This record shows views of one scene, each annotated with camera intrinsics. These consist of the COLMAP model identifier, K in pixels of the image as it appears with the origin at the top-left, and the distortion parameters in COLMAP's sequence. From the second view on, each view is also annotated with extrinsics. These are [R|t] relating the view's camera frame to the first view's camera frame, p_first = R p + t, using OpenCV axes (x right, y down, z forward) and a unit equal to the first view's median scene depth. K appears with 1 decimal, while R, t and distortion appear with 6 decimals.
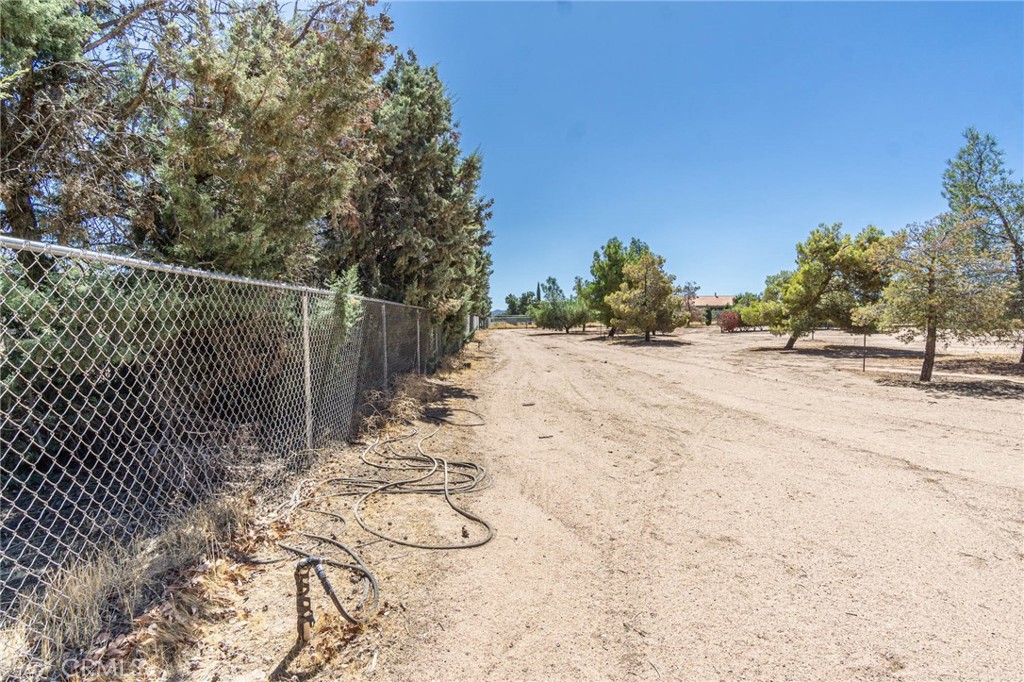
lens RADIAL K [[547.8, 0, 511.6], [0, 547.8, 335.1], [0, 0, 1]] dist [0.005935, 0.001961]
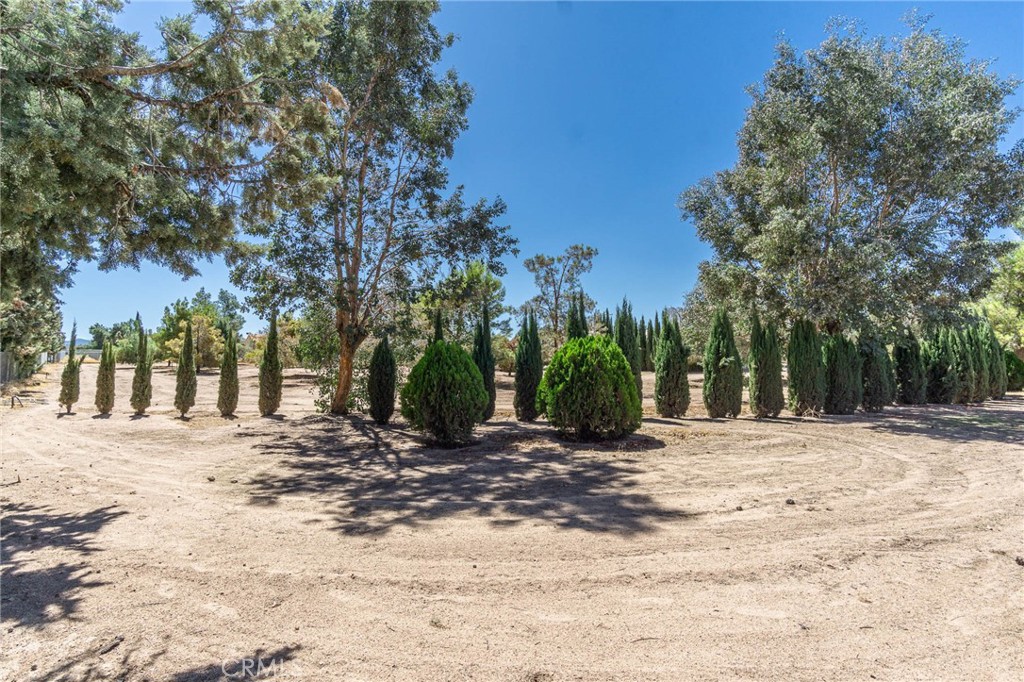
lens RADIAL K [[547.8, 0, 511.6], [0, 547.8, 335.1], [0, 0, 1]] dist [0.005935, 0.001961]
pose [[0.801654, 0.046438, 0.595982, 0.039592], [-0.006205, 0.997571, -0.069382, 0.006090], [-0.597756, 0.051922, 0.799995, -0.682680]]
